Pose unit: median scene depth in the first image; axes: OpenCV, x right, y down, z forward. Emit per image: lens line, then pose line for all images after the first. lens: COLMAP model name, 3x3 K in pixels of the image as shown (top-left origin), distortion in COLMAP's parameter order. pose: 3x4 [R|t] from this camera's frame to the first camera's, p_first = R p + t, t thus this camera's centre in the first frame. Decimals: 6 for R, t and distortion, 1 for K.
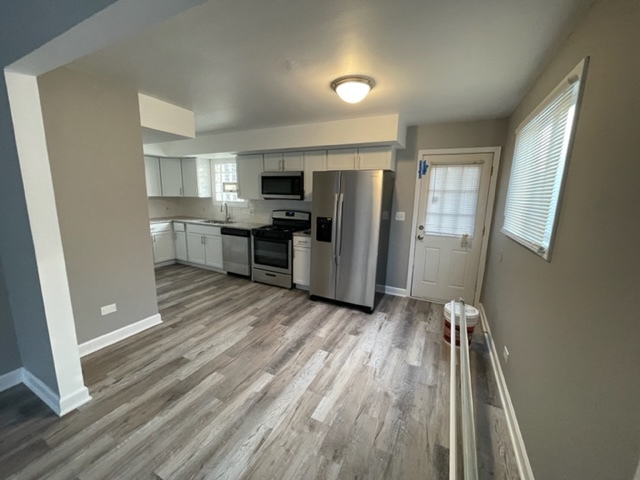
lens RADIAL K [[257.3, 0, 317.8], [0, 257.3, 240.2], [0, 0, 1]] dist [-0.002031, 0.000608]
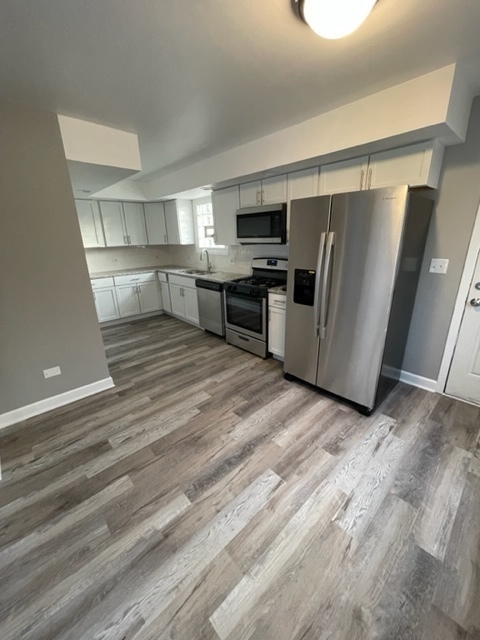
lens RADIAL K [[257.3, 0, 240.8], [0, 257.3, 318.2], [0, 0, 1]] dist [-0.002031, 0.000608]
pose [[0.937689, 0.061830, -0.341931, 0.108311], [-0.017325, 0.991137, 0.131712, -0.047790], [0.347044, -0.117581, 0.930449, 0.289593]]
